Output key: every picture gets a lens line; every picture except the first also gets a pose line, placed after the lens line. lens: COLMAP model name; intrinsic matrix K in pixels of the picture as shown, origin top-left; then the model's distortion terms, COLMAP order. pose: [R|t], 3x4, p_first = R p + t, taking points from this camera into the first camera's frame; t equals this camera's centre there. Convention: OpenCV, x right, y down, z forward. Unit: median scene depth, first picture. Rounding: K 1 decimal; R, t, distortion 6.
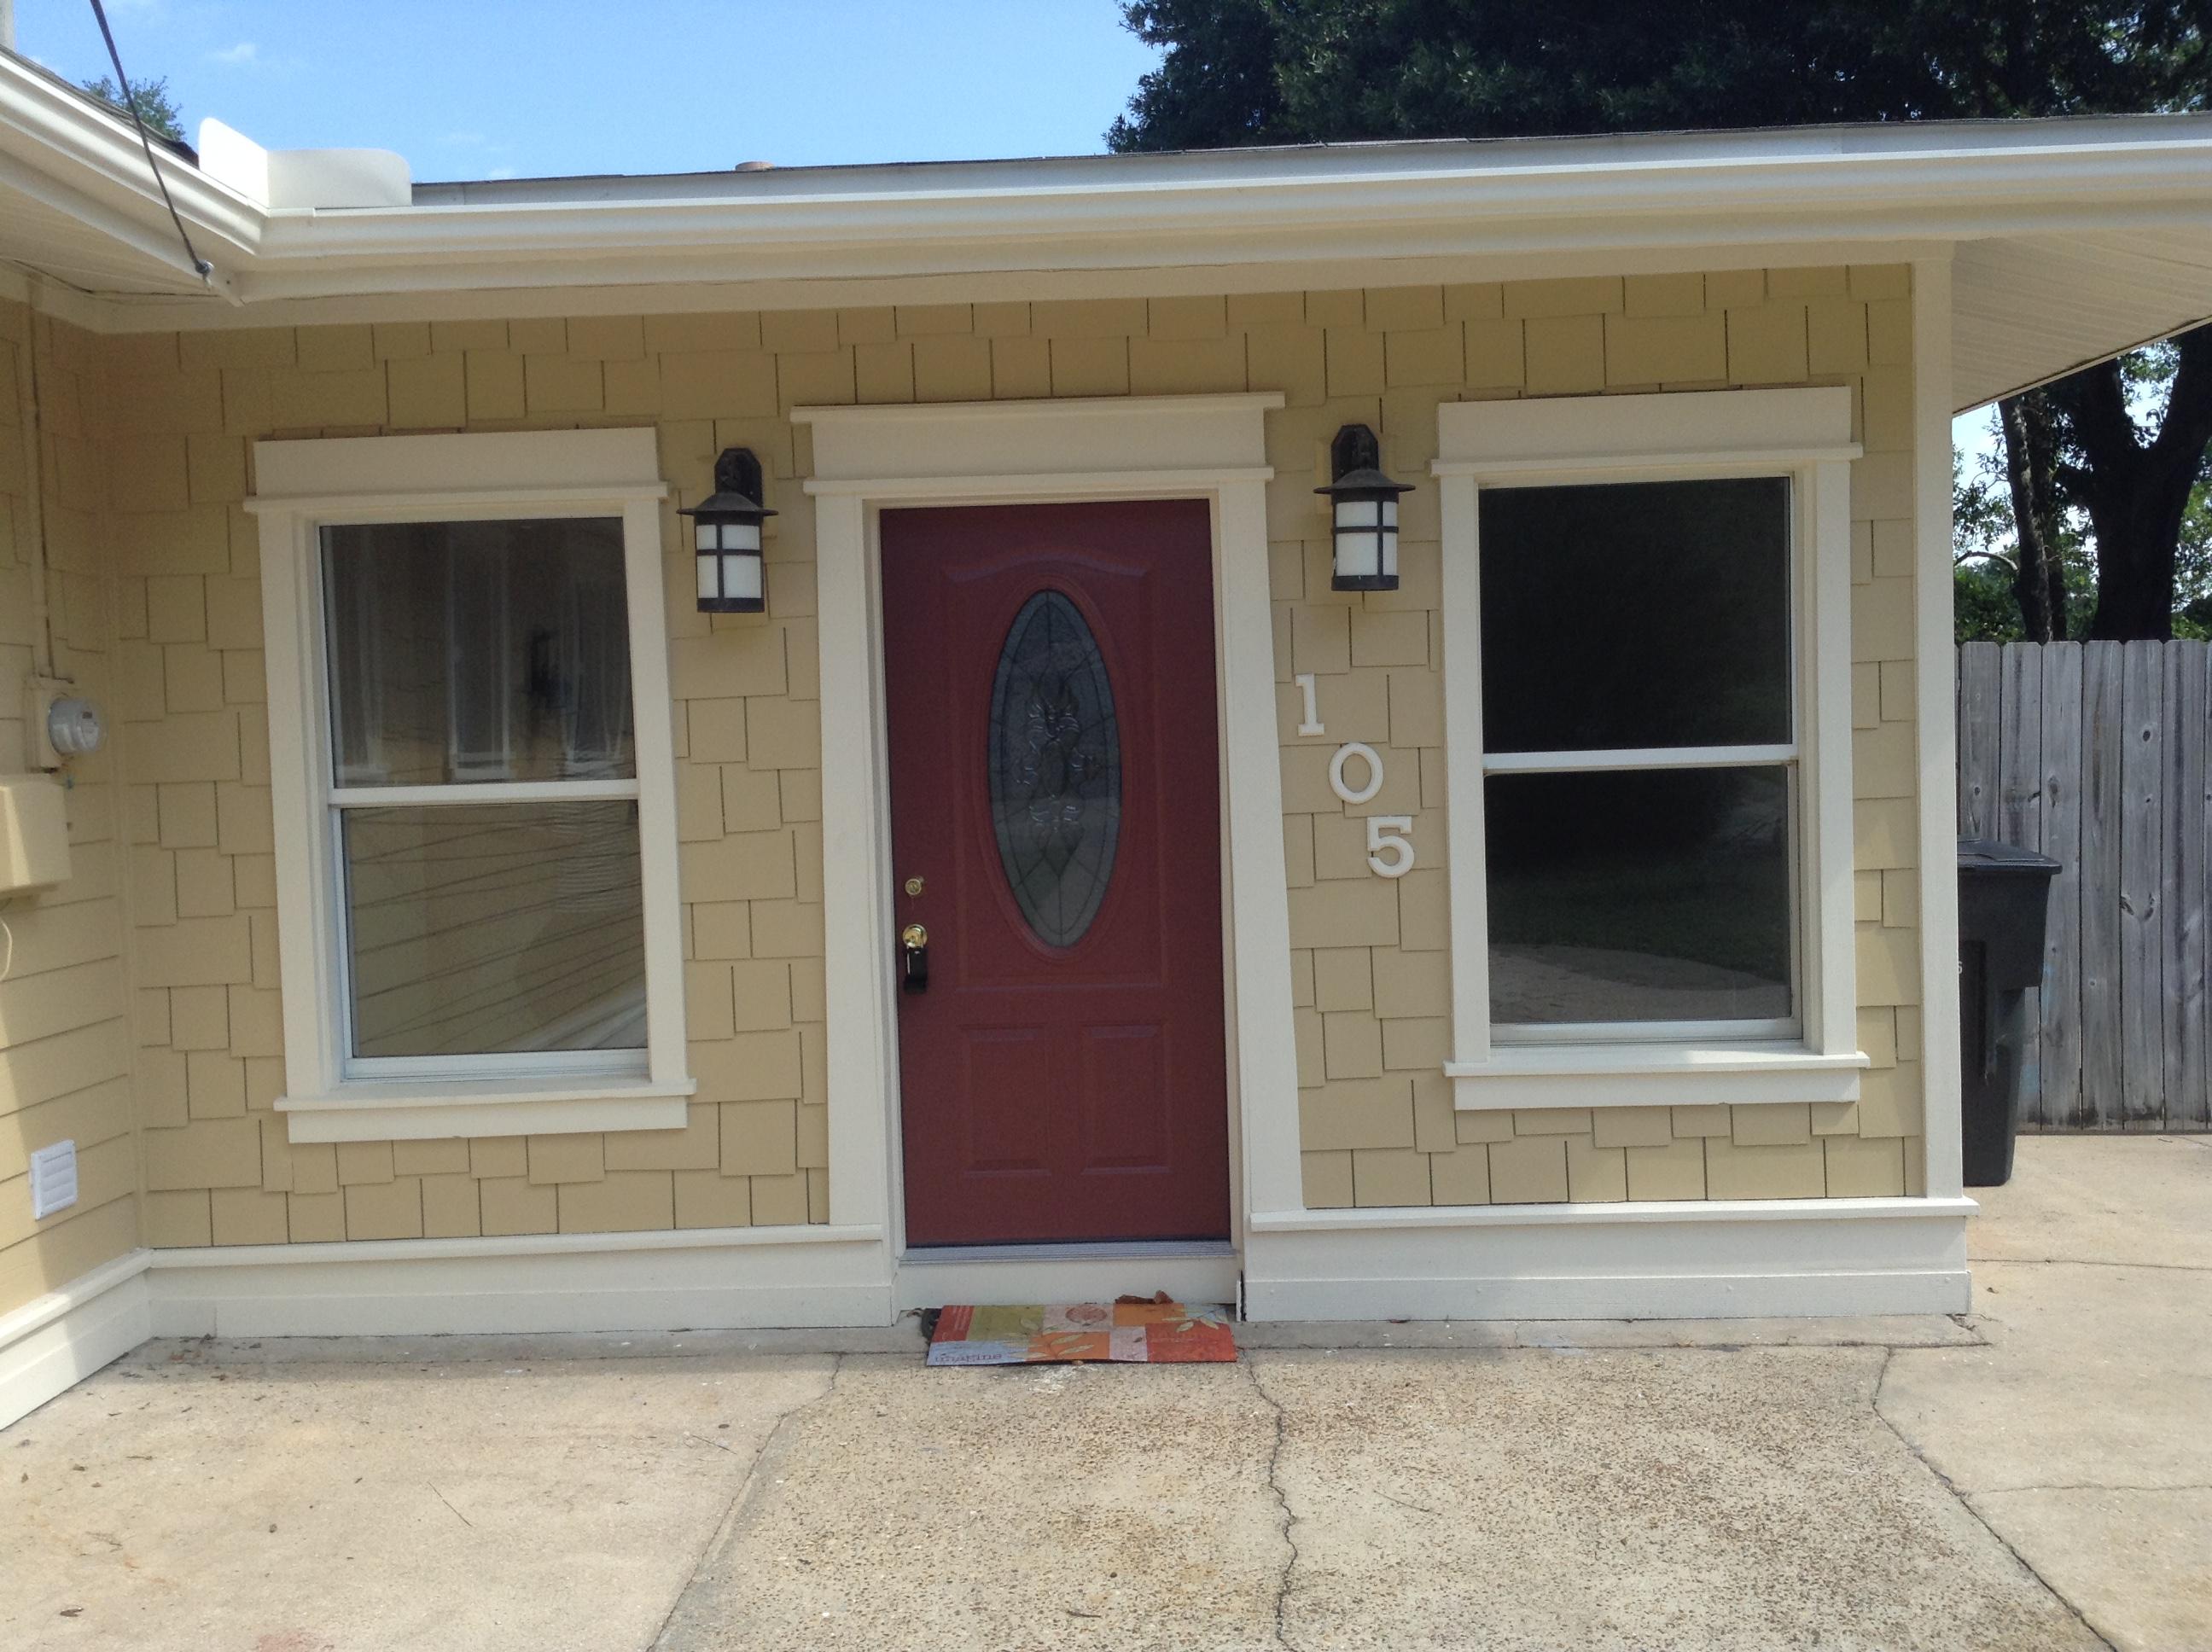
lens RADIAL K [[2011.2, 0, 1089.0], [0, 2011.2, 842.6], [0, 0, 1]] dist [0.156929, -0.324230]
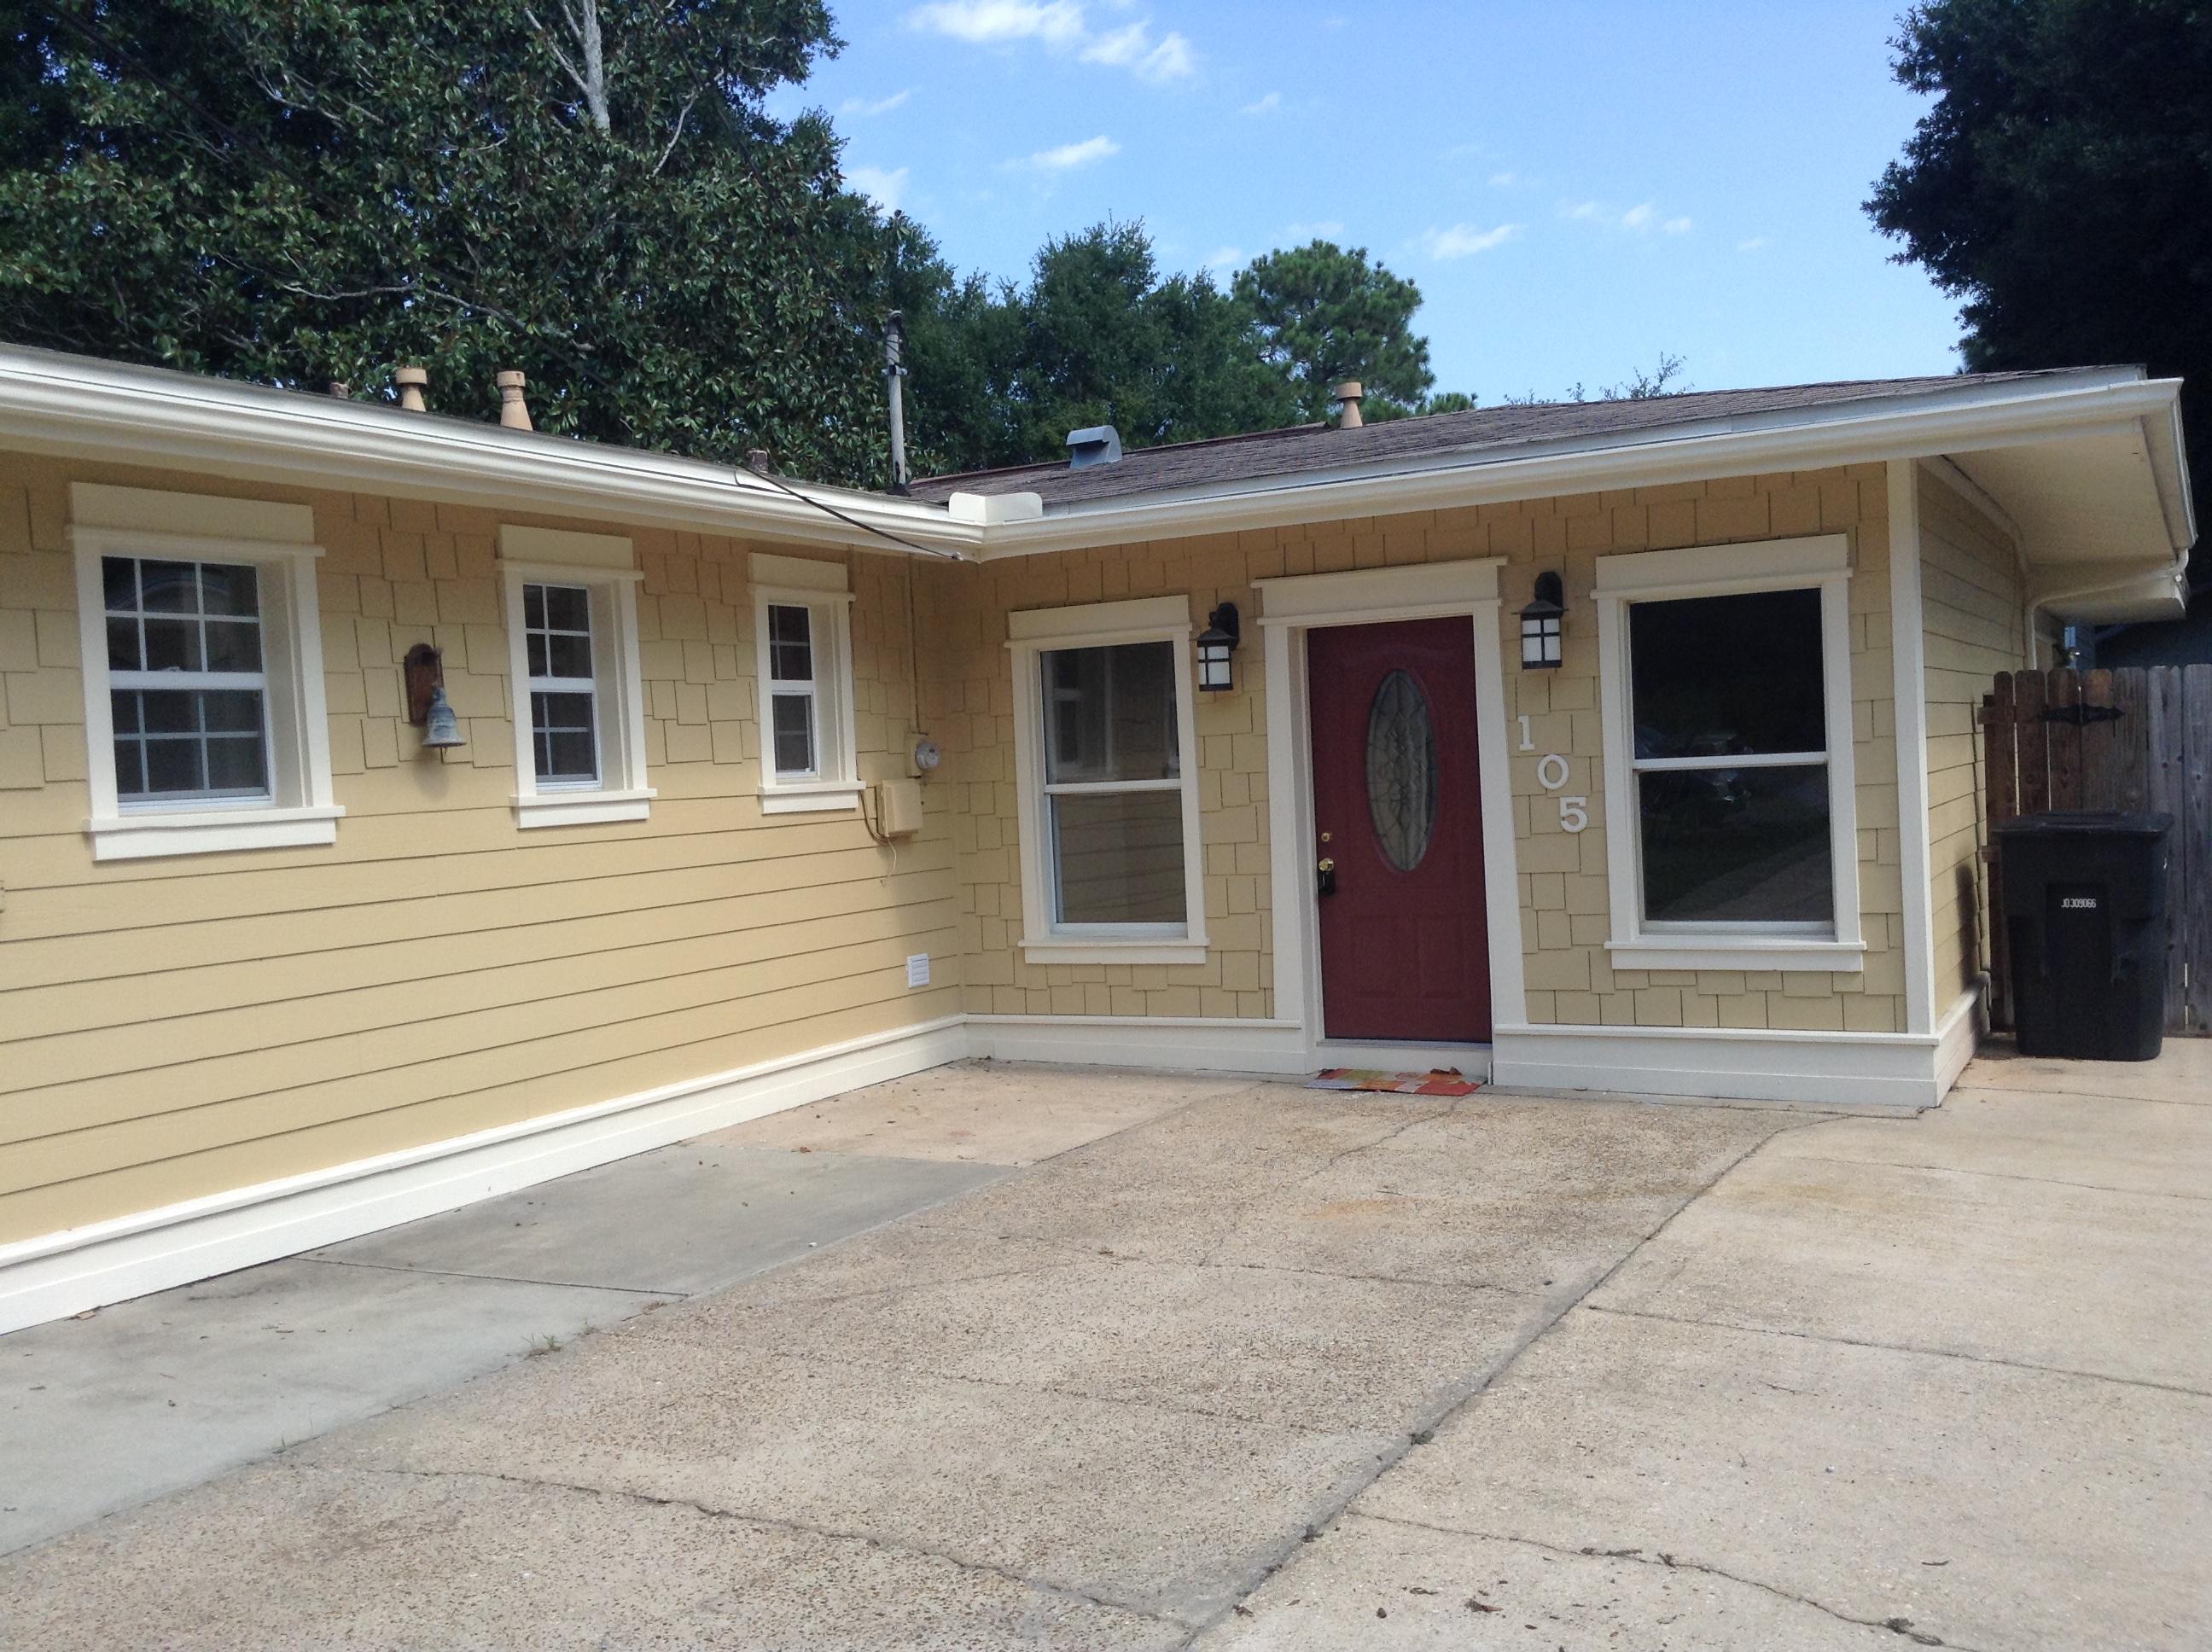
lens RADIAL K [[2011.2, 0, 1089.0], [0, 2011.2, 842.6], [0, 0, 1]] dist [0.156929, -0.324230]
pose [[0.886207, 0.007710, -0.463224, 0.579804], [-0.004265, 0.999955, 0.008484, 0.013125], [0.463269, -0.005543, 0.886200, -0.717806]]
